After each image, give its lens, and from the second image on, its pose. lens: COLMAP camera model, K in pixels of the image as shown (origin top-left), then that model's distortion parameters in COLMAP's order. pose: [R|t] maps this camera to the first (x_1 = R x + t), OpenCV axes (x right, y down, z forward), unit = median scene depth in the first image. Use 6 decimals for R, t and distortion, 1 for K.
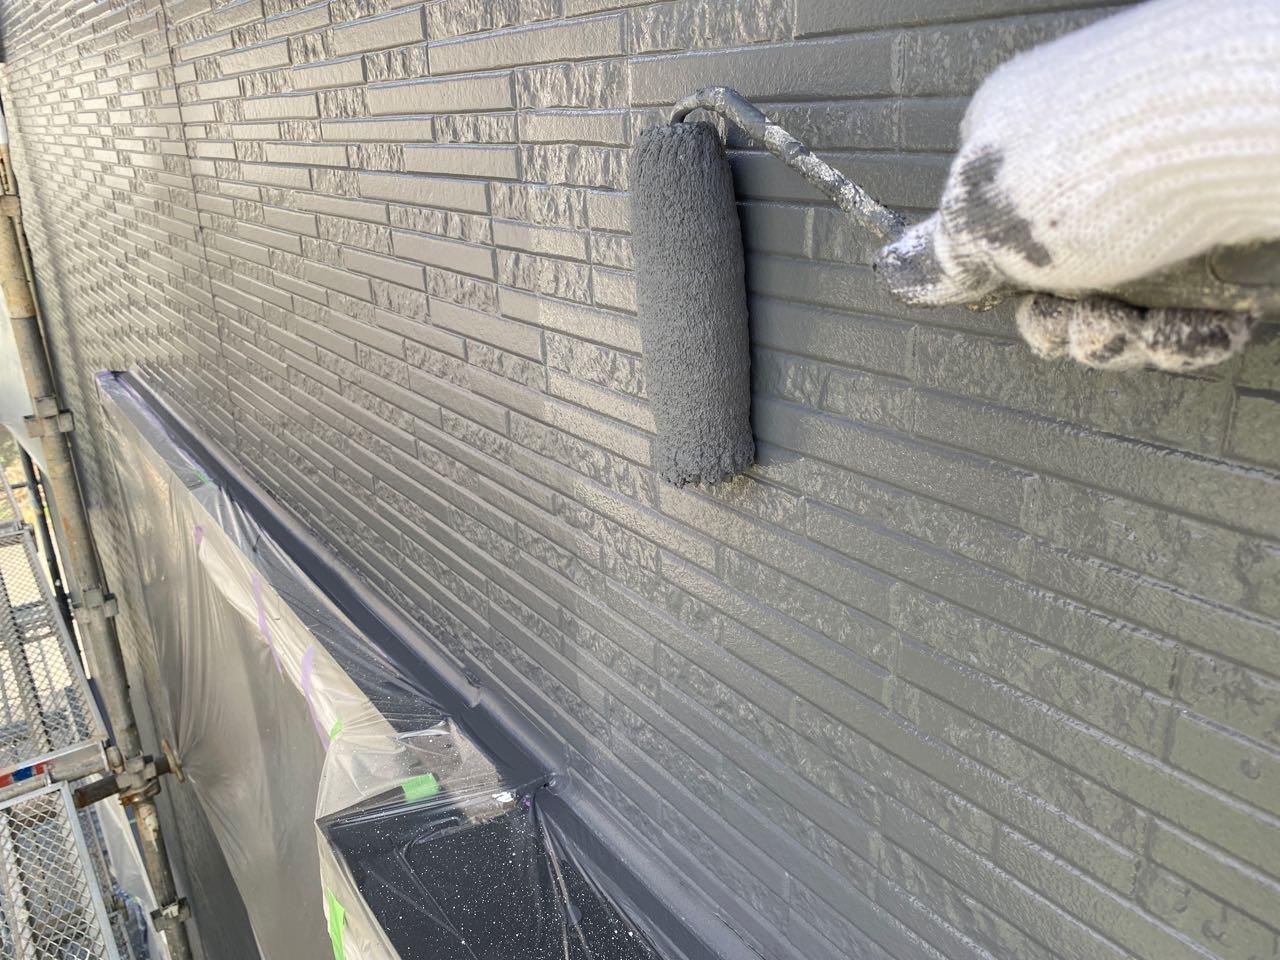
lens RADIAL K [[1010.7, 0, 641.9], [0, 1010.7, 465.1], [0, 0, 1]] dist [0.007966, -0.000824]
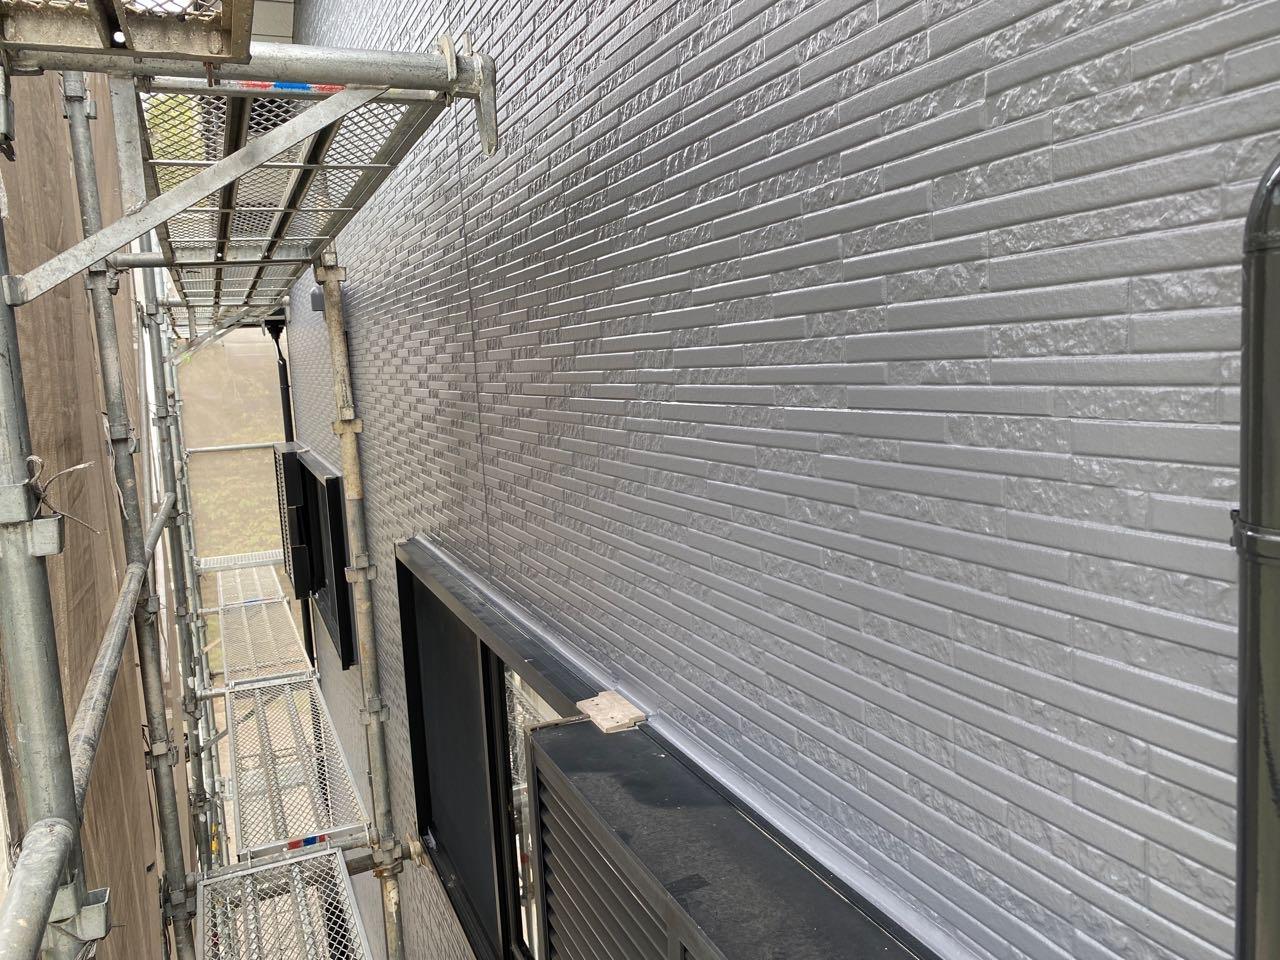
lens RADIAL K [[1010.7, 0, 641.9], [0, 1010.7, 465.1], [0, 0, 1]] dist [0.007966, -0.000824]
pose [[0.976624, 0.002904, -0.214935, 0.107456], [-0.050003, 0.975547, -0.214028, 0.096867], [0.209057, 0.219773, 0.952888, -0.311819]]
